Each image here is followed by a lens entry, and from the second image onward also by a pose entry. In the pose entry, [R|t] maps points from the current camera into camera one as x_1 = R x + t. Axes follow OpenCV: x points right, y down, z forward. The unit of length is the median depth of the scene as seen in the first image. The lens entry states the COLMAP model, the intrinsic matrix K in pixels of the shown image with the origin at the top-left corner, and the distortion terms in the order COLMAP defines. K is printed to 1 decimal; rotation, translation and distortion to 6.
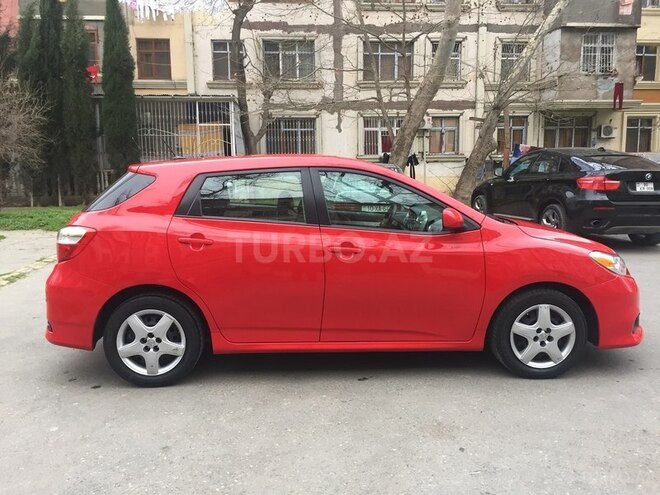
lens RADIAL K [[572.2, 0, 330.7], [0, 572.2, 247.8], [0, 0, 1]] dist [0.076365, -0.100138]
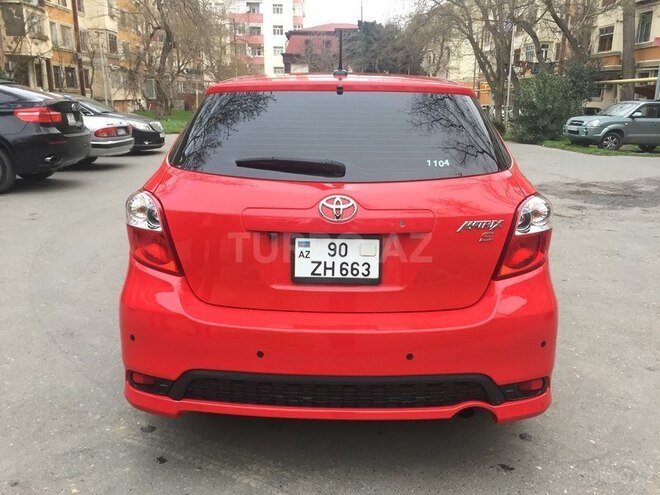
lens RADIAL K [[572.2, 0, 331.1], [0, 572.2, 251.2], [0, 0, 1]] dist [0.076365, -0.100138]
pose [[0.048758, -0.245404, 0.968194, -0.604992], [0.135111, 0.962058, 0.237044, -0.083912], [-0.989630, 0.119256, 0.080065, 0.699779]]
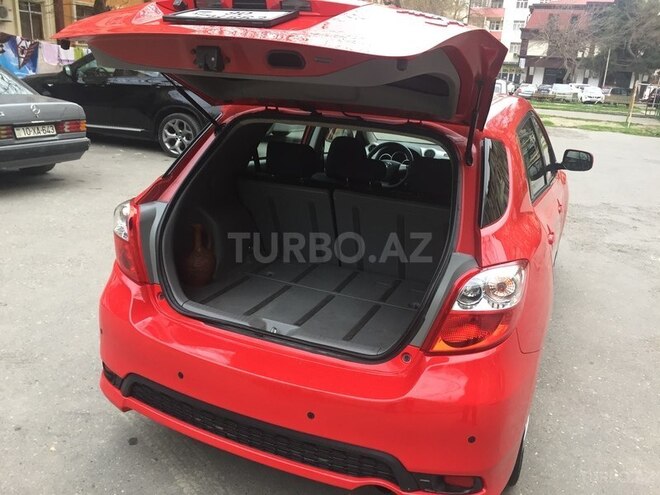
lens RADIAL K [[572.2, 0, 330.2], [0, 572.2, 249.6], [0, 0, 1]] dist [0.076365, -0.100138]
pose [[0.433724, -0.245523, 0.866950, -0.546799], [0.071160, 0.968488, 0.238678, -0.101227], [-0.898231, -0.041828, 0.437528, 0.556549]]
